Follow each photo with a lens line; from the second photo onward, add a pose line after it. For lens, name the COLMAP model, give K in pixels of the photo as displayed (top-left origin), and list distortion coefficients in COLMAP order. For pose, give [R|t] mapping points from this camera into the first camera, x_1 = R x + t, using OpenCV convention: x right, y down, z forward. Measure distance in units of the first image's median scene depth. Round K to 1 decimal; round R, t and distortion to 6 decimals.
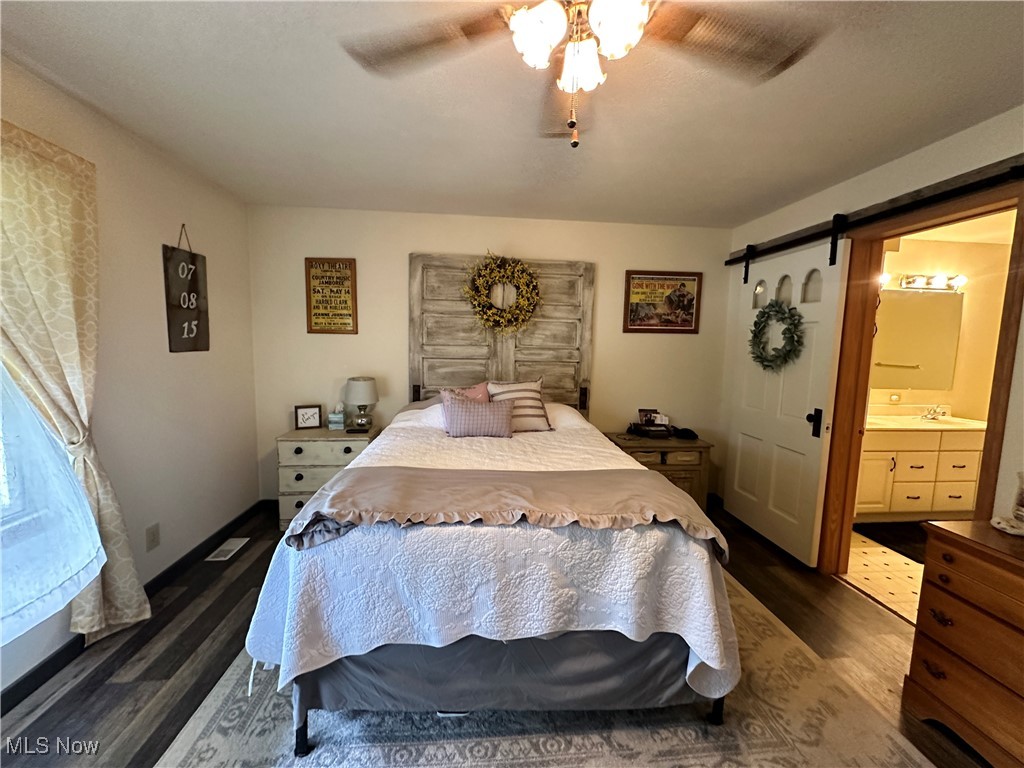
lens RADIAL K [[408.5, 0, 511.5], [0, 408.5, 382.2], [0, 0, 1]] dist [-0.004626, 0.000281]
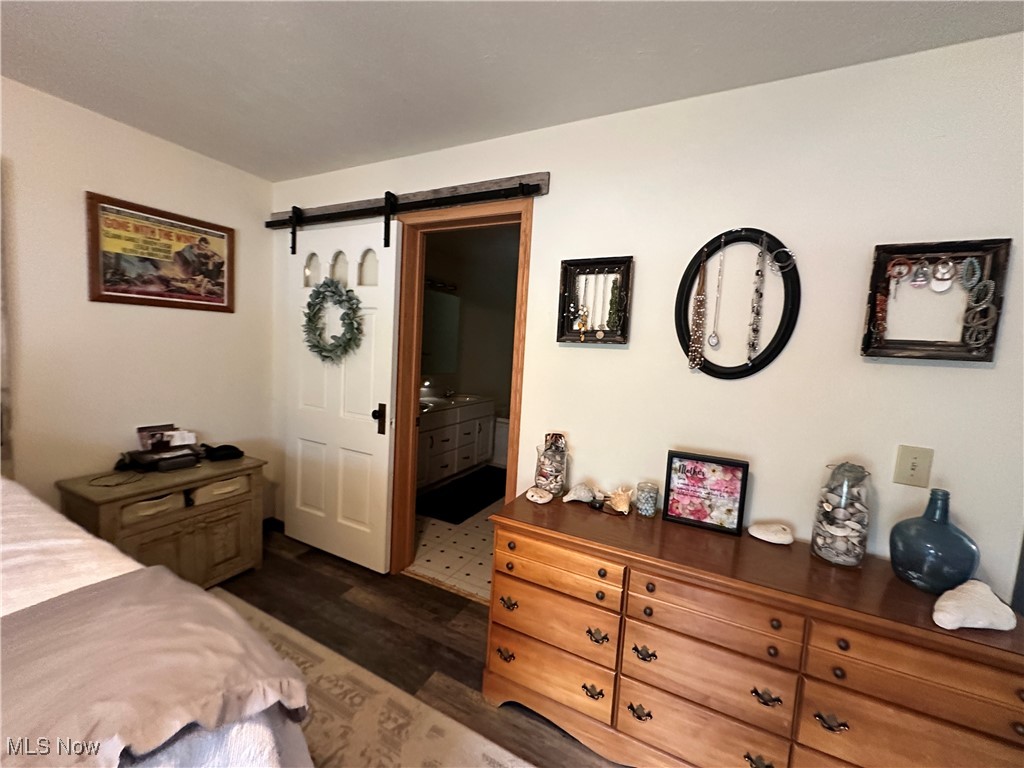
lens RADIAL K [[408.5, 0, 511.5], [0, 408.5, 382.2], [0, 0, 1]] dist [-0.004626, 0.000281]
pose [[0.532311, -0.065966, 0.843975, 0.110705], [0.038485, 0.997814, 0.053717, -0.017036], [-0.845674, 0.003886, 0.533686, 0.214848]]
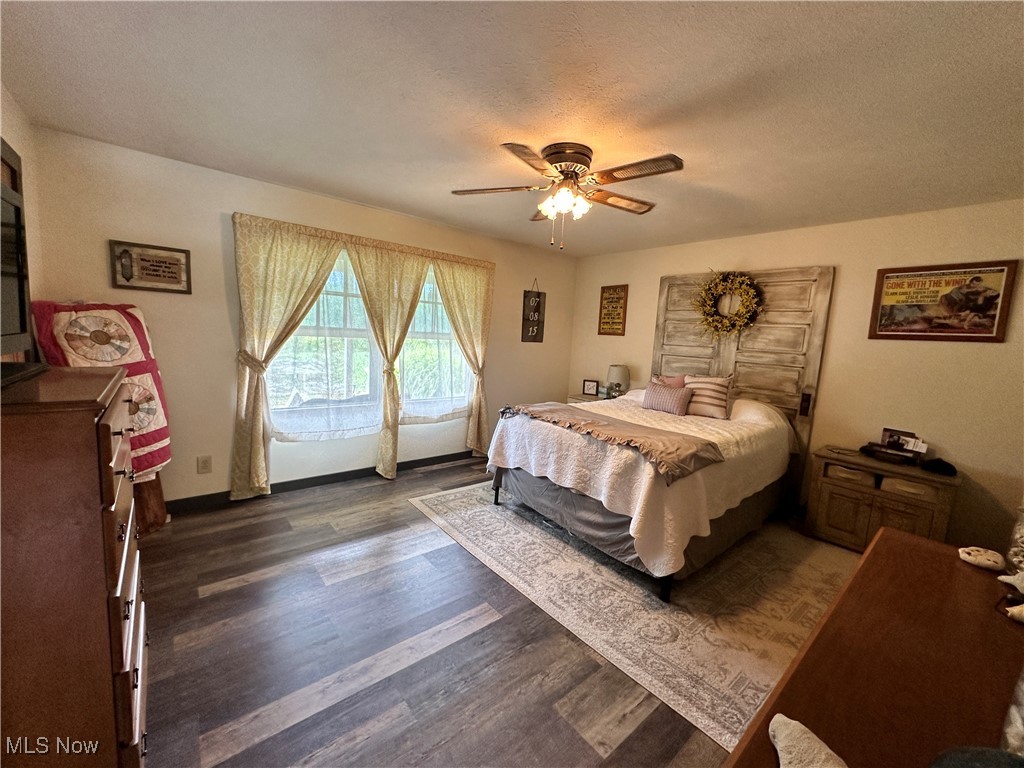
lens RADIAL K [[408.5, 0, 511.5], [0, 408.5, 382.2], [0, 0, 1]] dist [-0.004626, 0.000281]
pose [[0.566125, 0.107156, -0.817325, 0.643852], [-0.123018, 0.991394, 0.044768, 0.033025], [0.815089, 0.075201, 0.574435, -0.165451]]
